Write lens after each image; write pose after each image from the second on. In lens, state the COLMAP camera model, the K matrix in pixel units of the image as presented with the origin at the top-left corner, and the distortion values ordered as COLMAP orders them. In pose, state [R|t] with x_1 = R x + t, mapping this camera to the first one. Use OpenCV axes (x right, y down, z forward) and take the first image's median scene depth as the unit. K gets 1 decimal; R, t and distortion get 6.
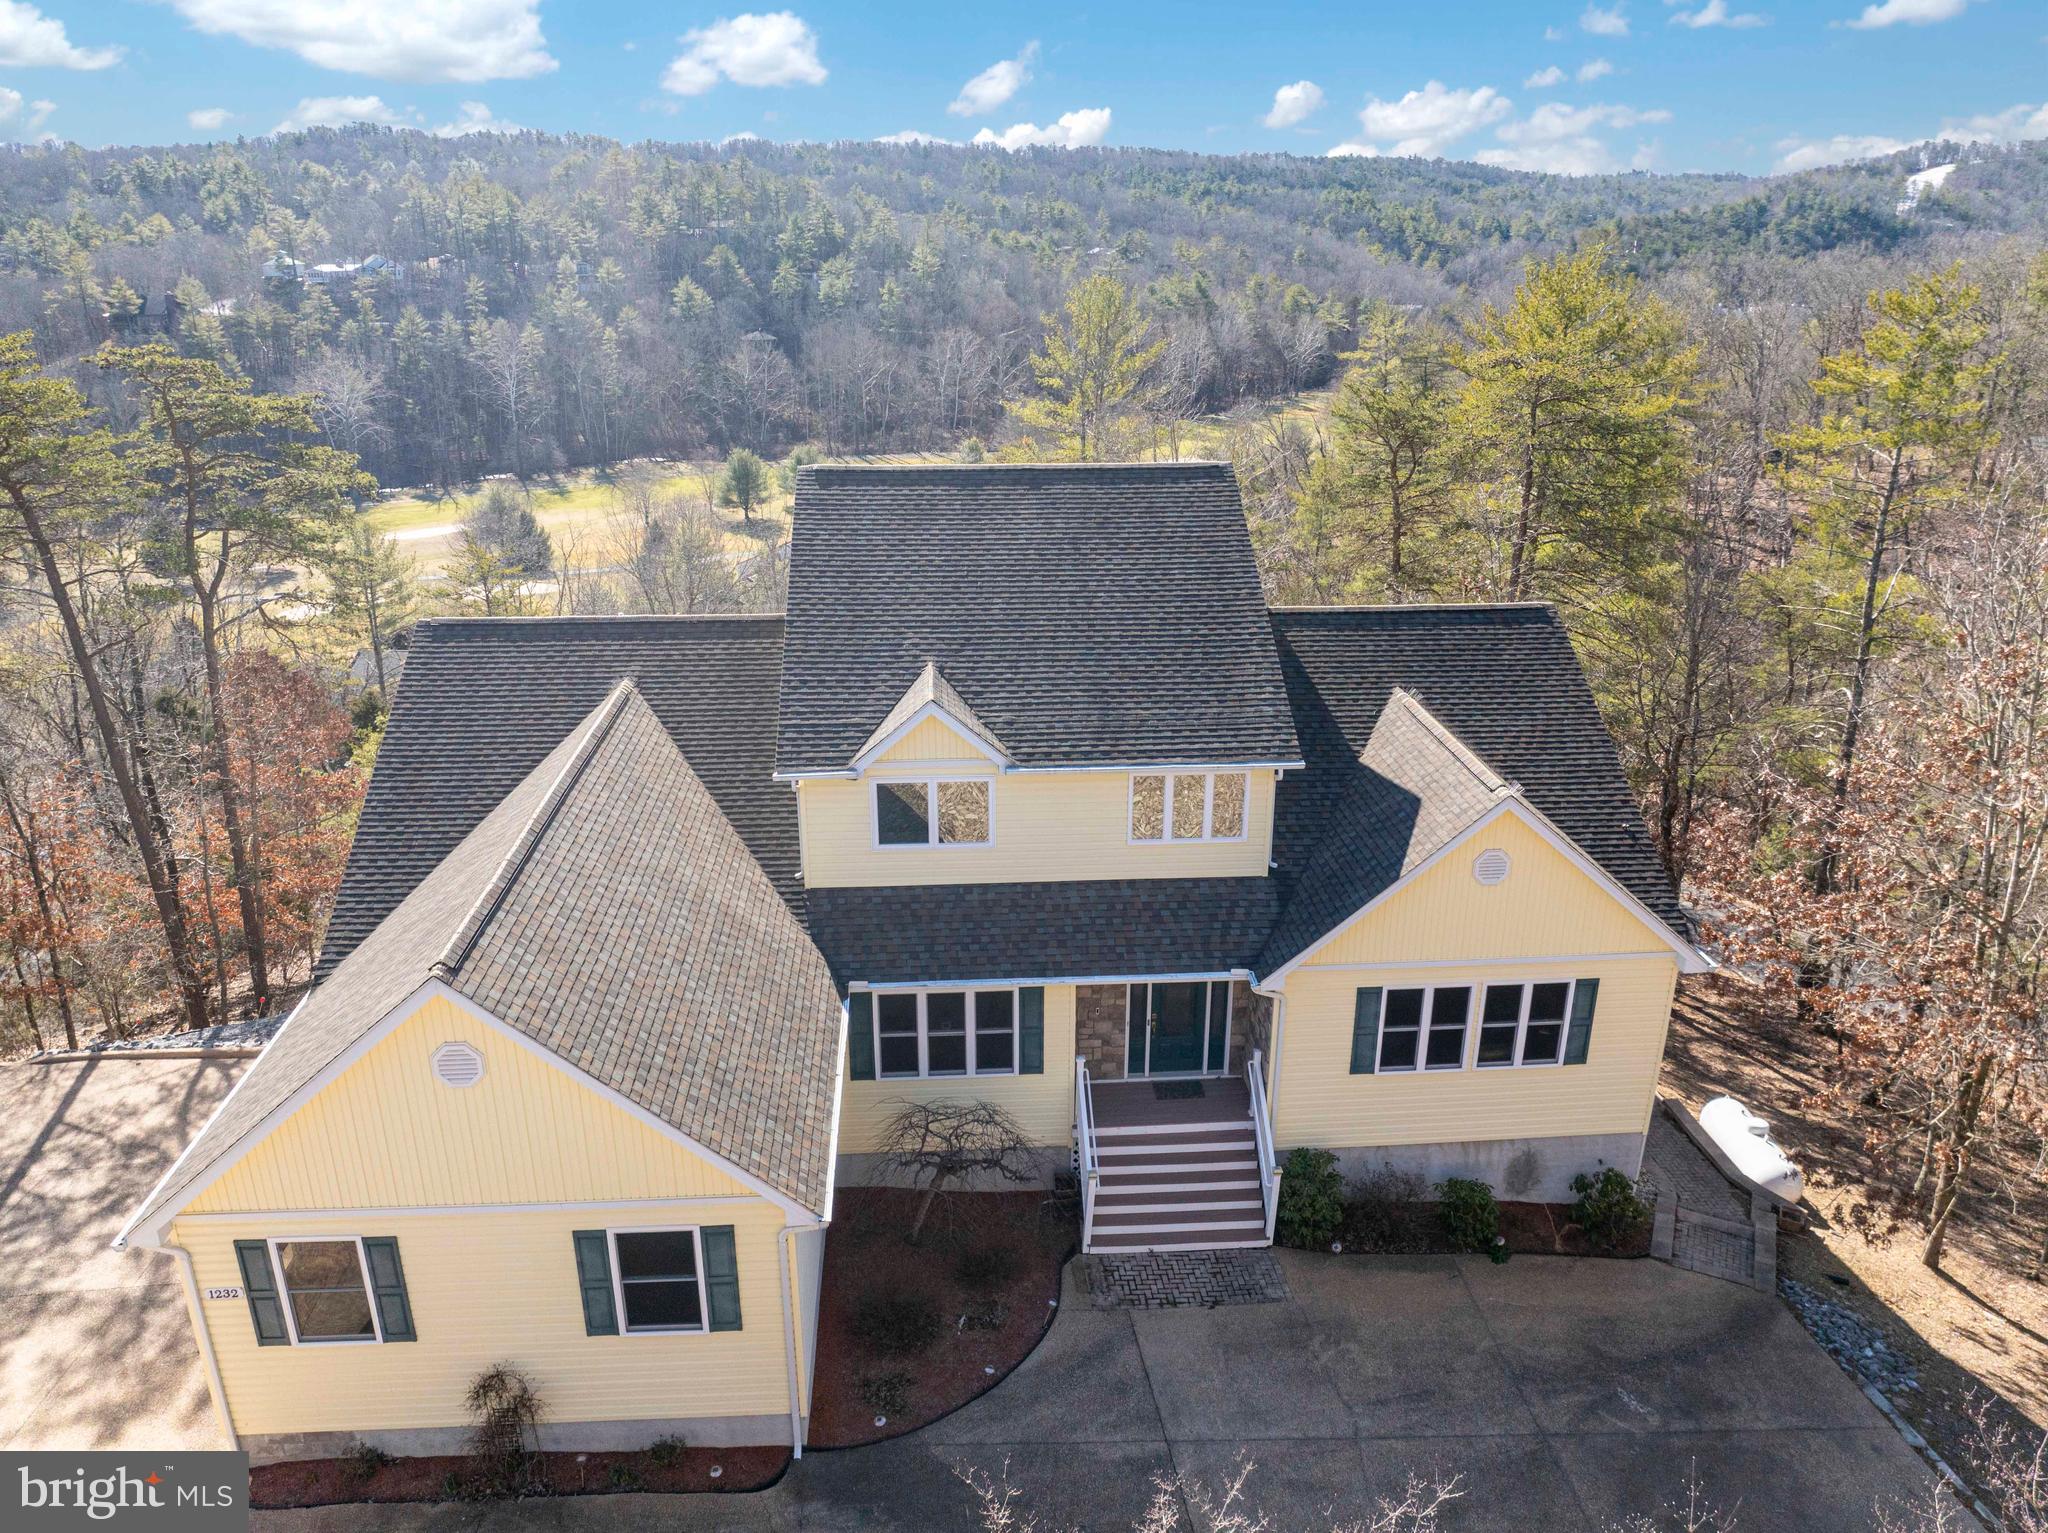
lens RADIAL K [[1445.7, 0, 1024.6], [0, 1445.7, 764.9], [0, 0, 1]] dist [-0.041097, 0.005856]
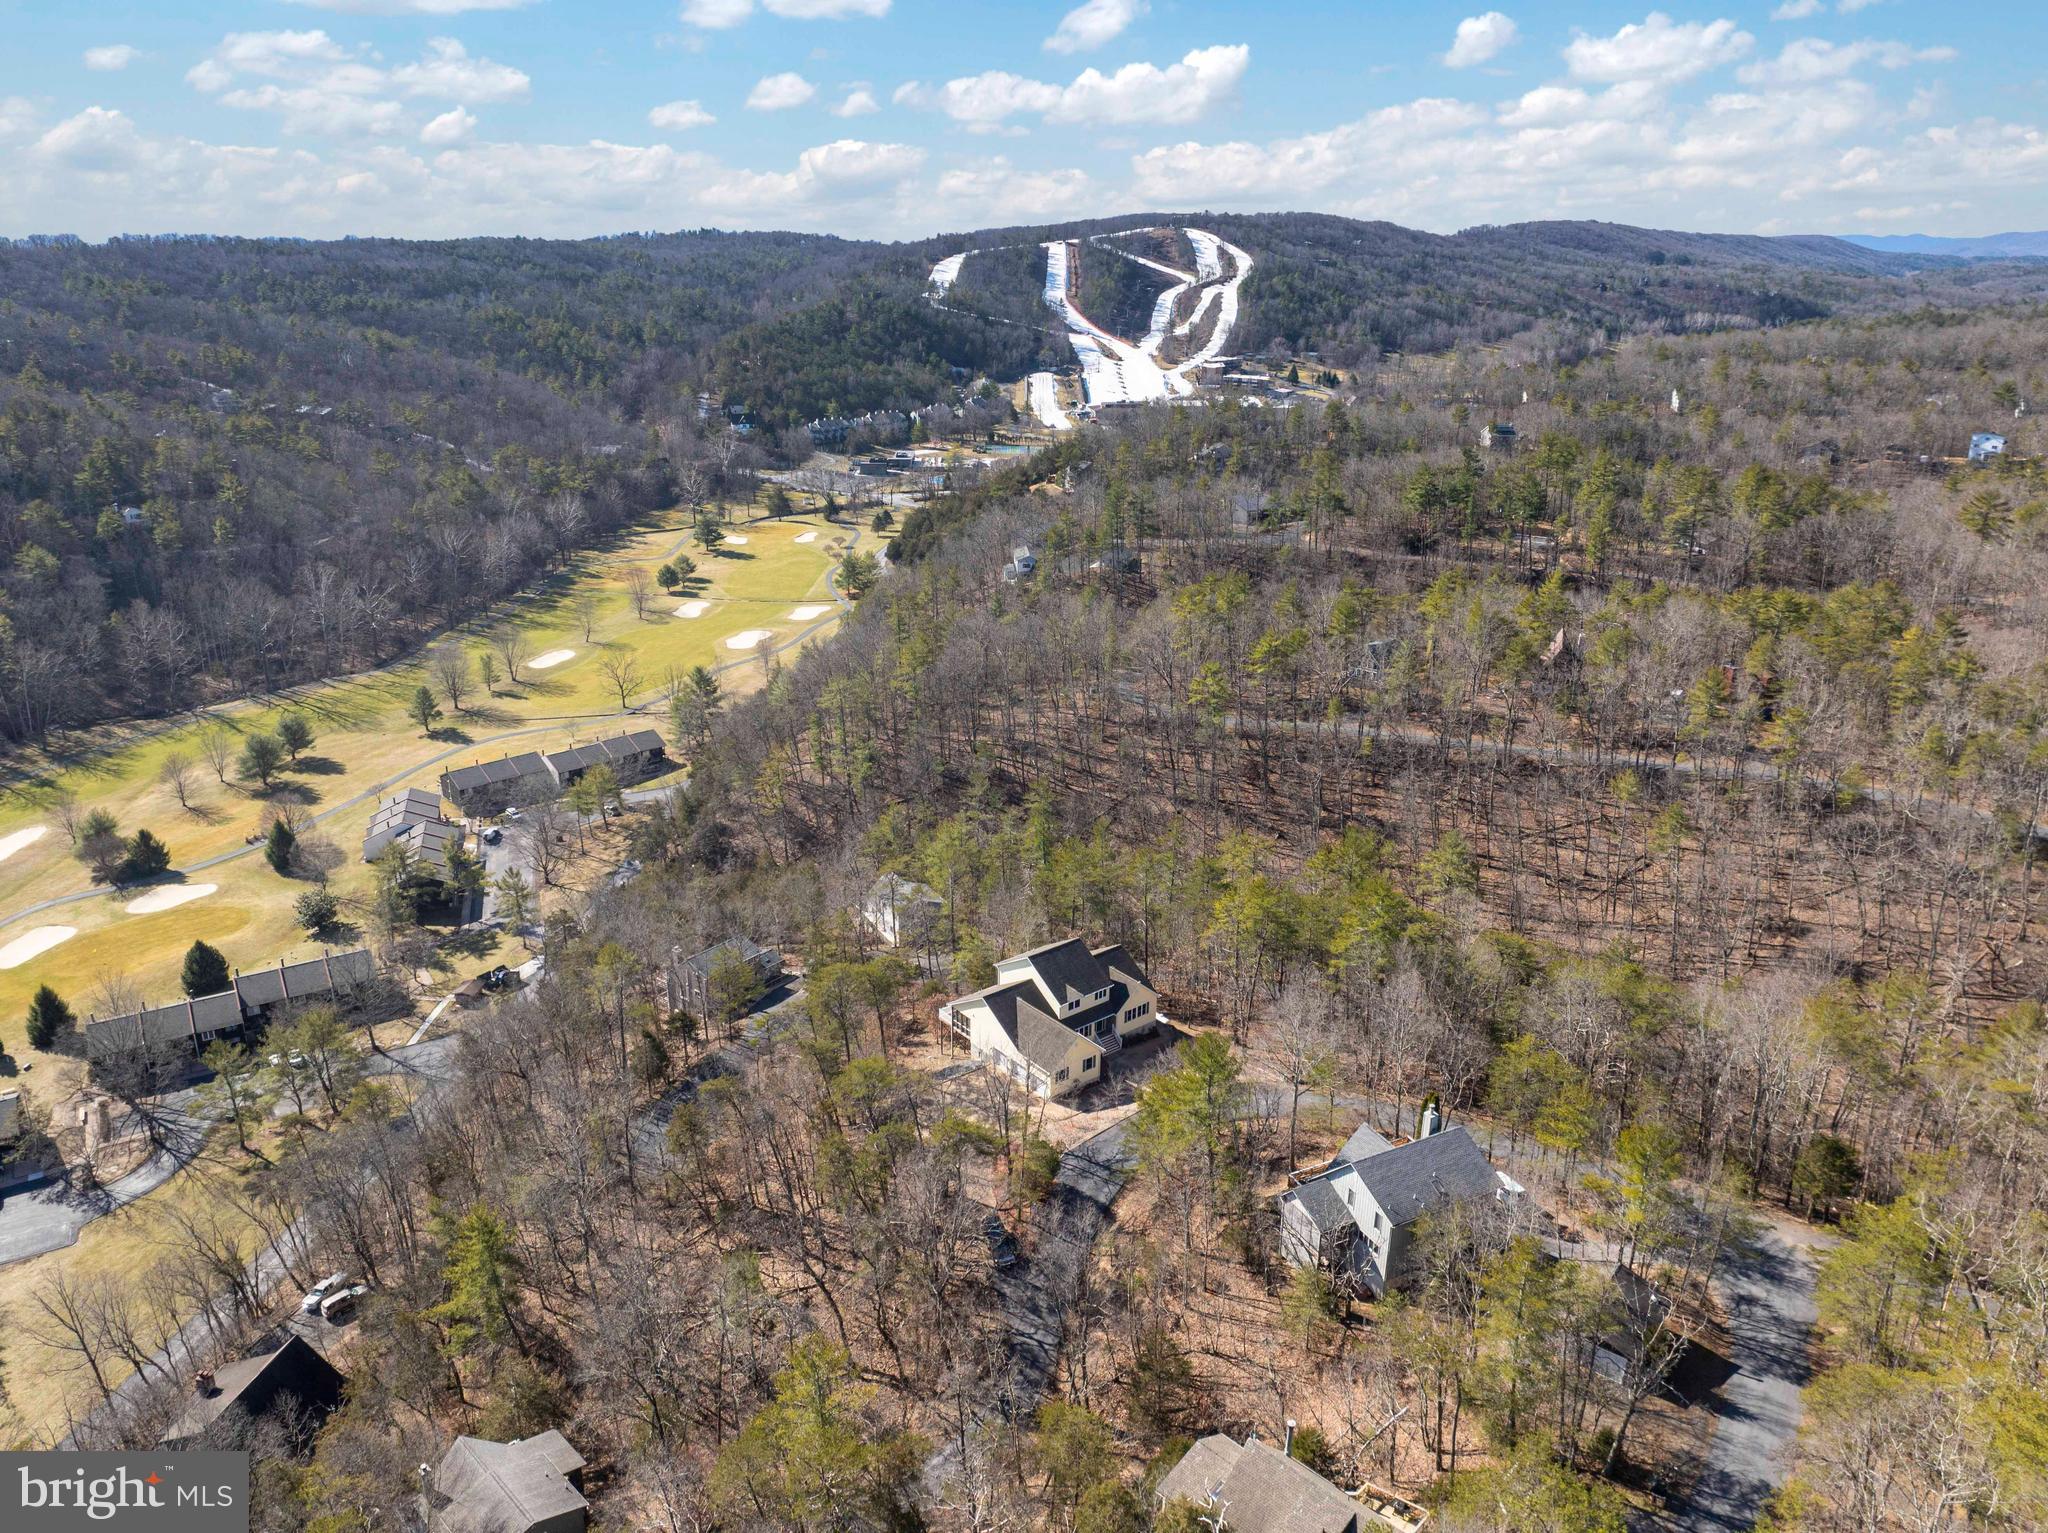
lens RADIAL K [[1445.7, 0, 1033.3], [0, 1445.7, 774.0], [0, 0, 1]] dist [-0.041097, 0.005856]
pose [[0.820669, -0.193188, 0.537756, -3.513489], [0.191671, 0.979658, 0.059432, -1.415206], [-0.538298, 0.054298, 0.841003, -4.555548]]
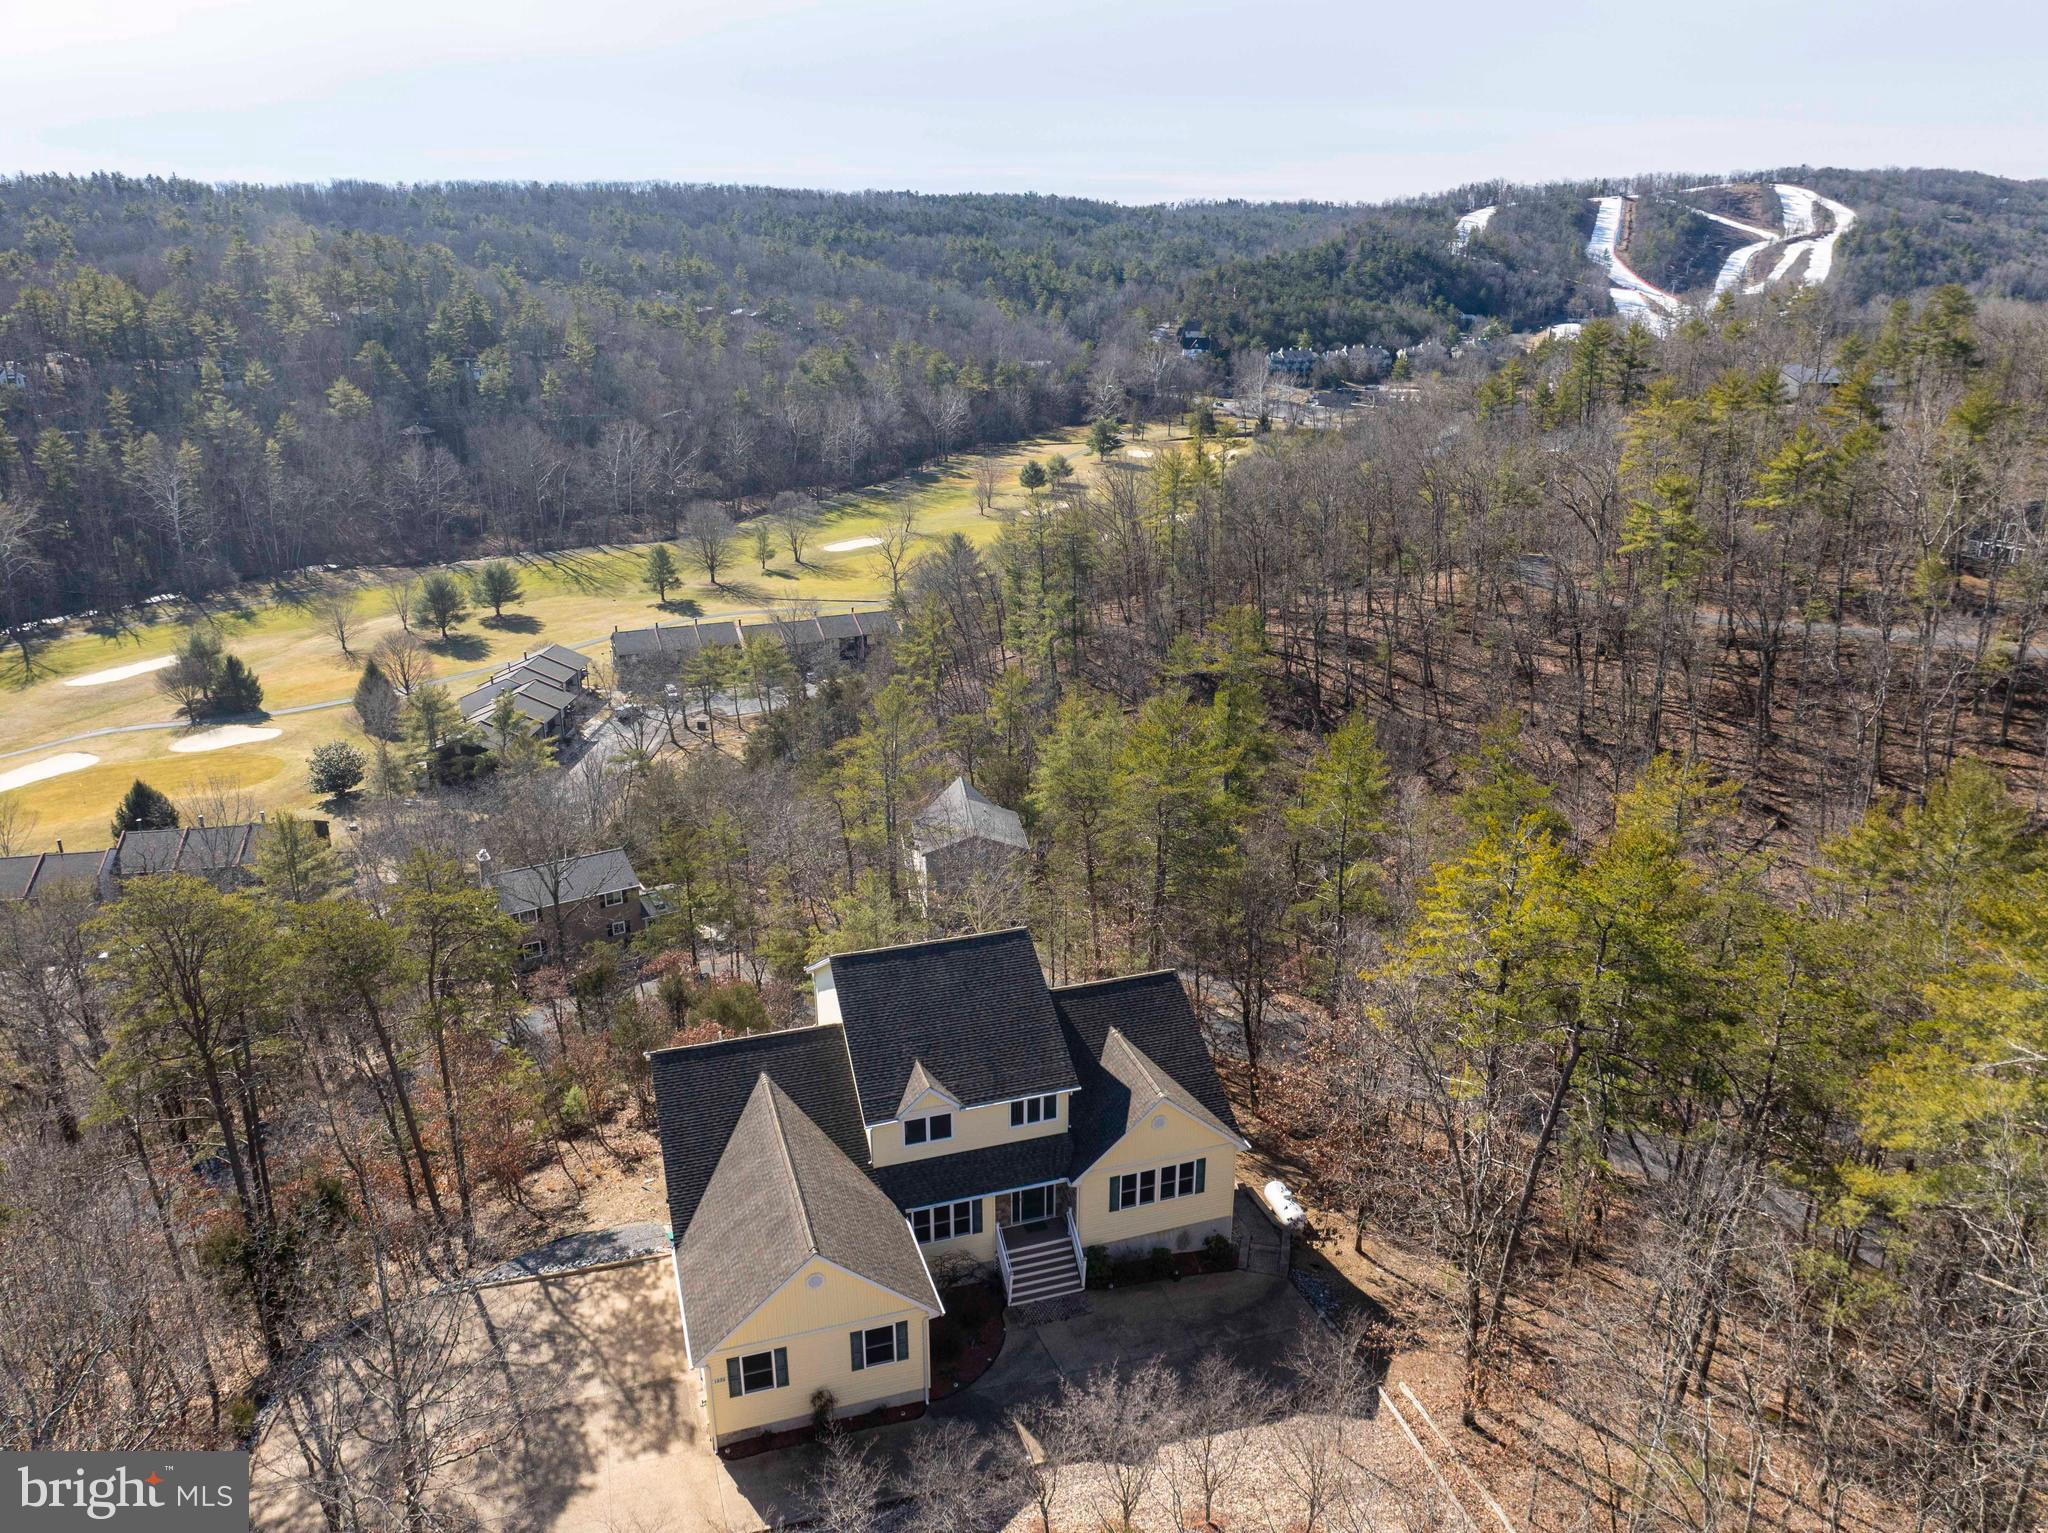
lens RADIAL K [[1445.7, 0, 1029.5], [0, 1445.7, 768.1], [0, 0, 1]] dist [-0.041097, 0.005856]
pose [[0.969577, -0.084562, 0.229718, -0.344460], [0.086279, 0.996268, 0.002577, -0.476120], [-0.229078, 0.017322, 0.973254, -1.155163]]
